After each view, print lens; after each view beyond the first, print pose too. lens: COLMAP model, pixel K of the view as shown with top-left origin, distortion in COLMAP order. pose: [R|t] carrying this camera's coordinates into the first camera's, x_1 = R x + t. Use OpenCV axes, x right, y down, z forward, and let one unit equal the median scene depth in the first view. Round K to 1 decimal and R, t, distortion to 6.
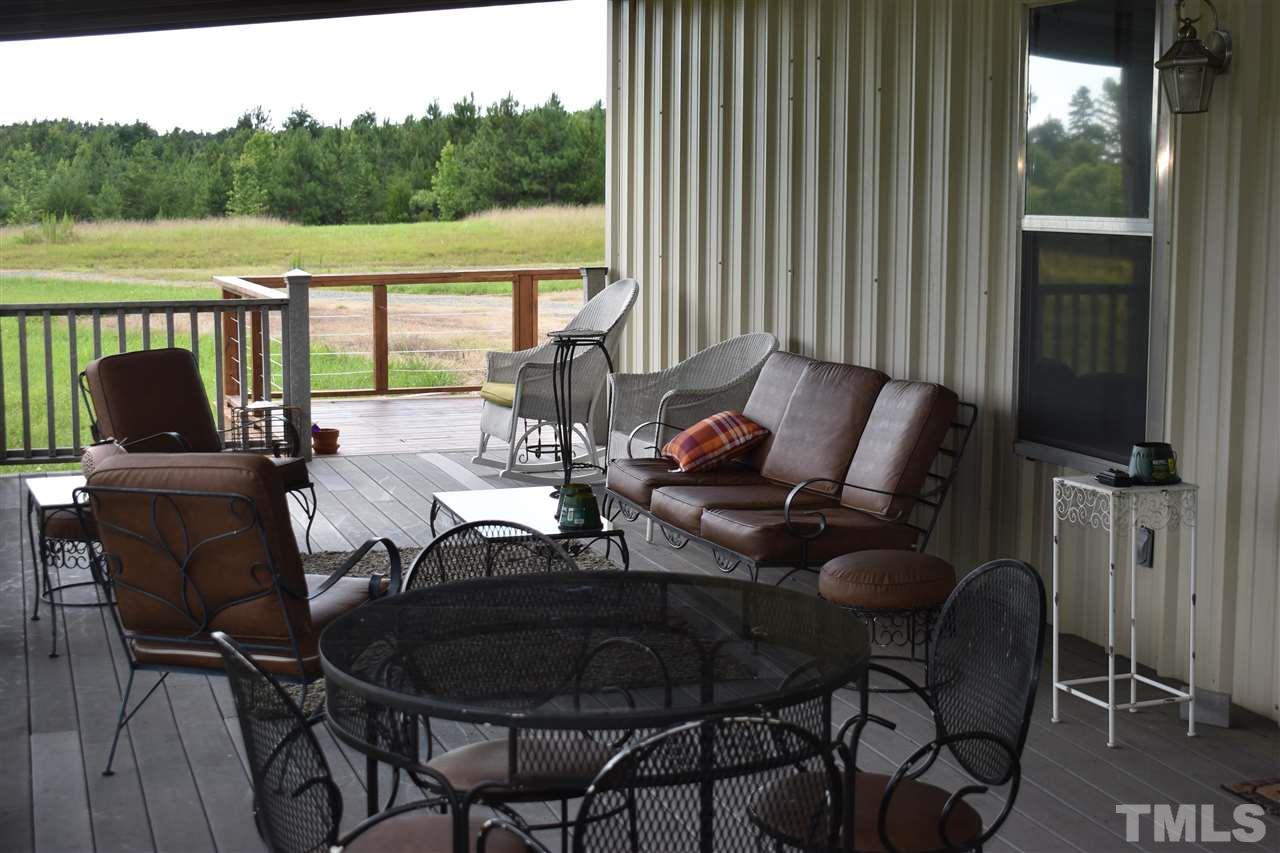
lens RADIAL K [[1942.1, 0, 641.8], [0, 1942.1, 427.0], [0, 0, 1]] dist [-0.015228, 0.000000]
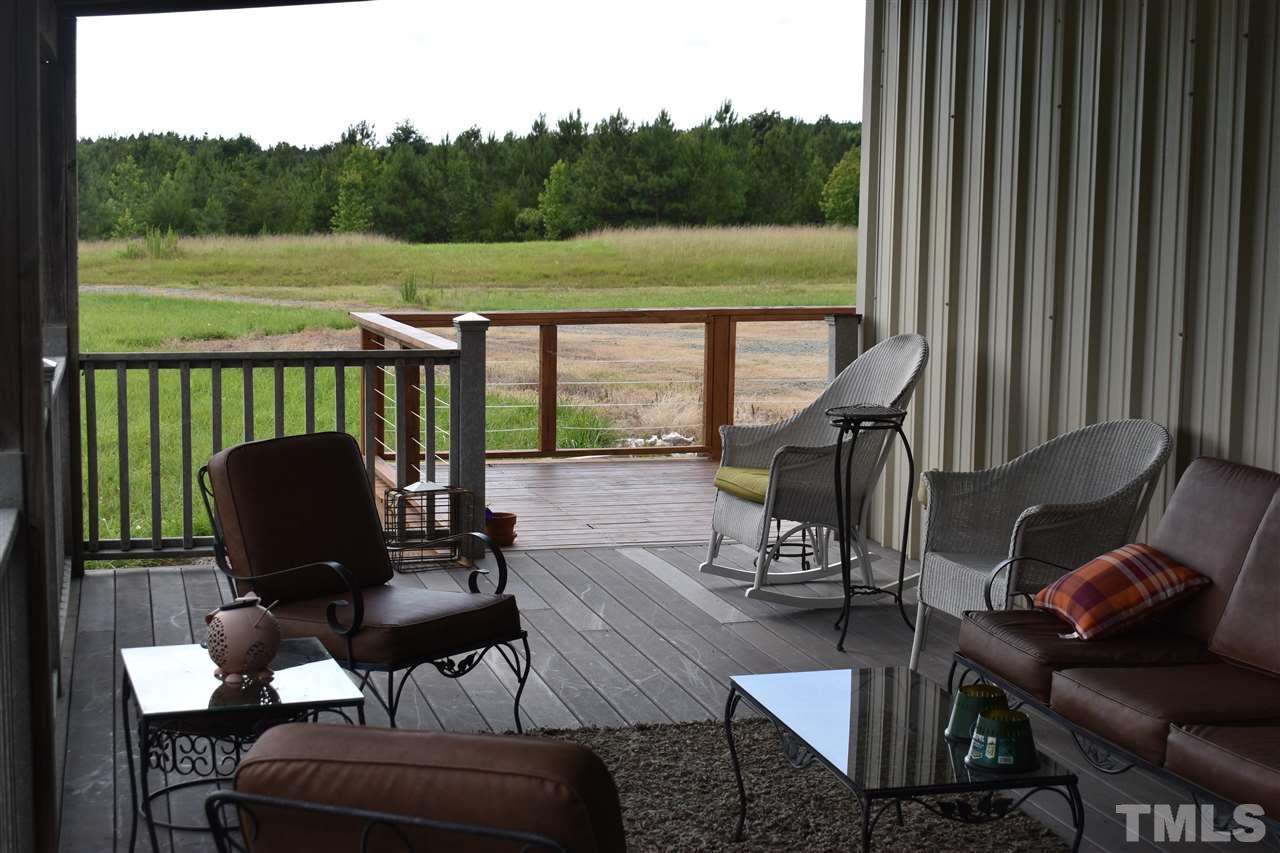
lens RADIAL K [[1942.1, 0, 638.3], [0, 1942.1, 428.9], [0, 0, 1]] dist [-0.015228, 0.000000]
pose [[0.998616, 0.018189, -0.049343, -0.054628], [-0.018635, 0.999789, -0.008598, -0.022227], [0.049176, 0.009506, 0.998745, 0.172189]]
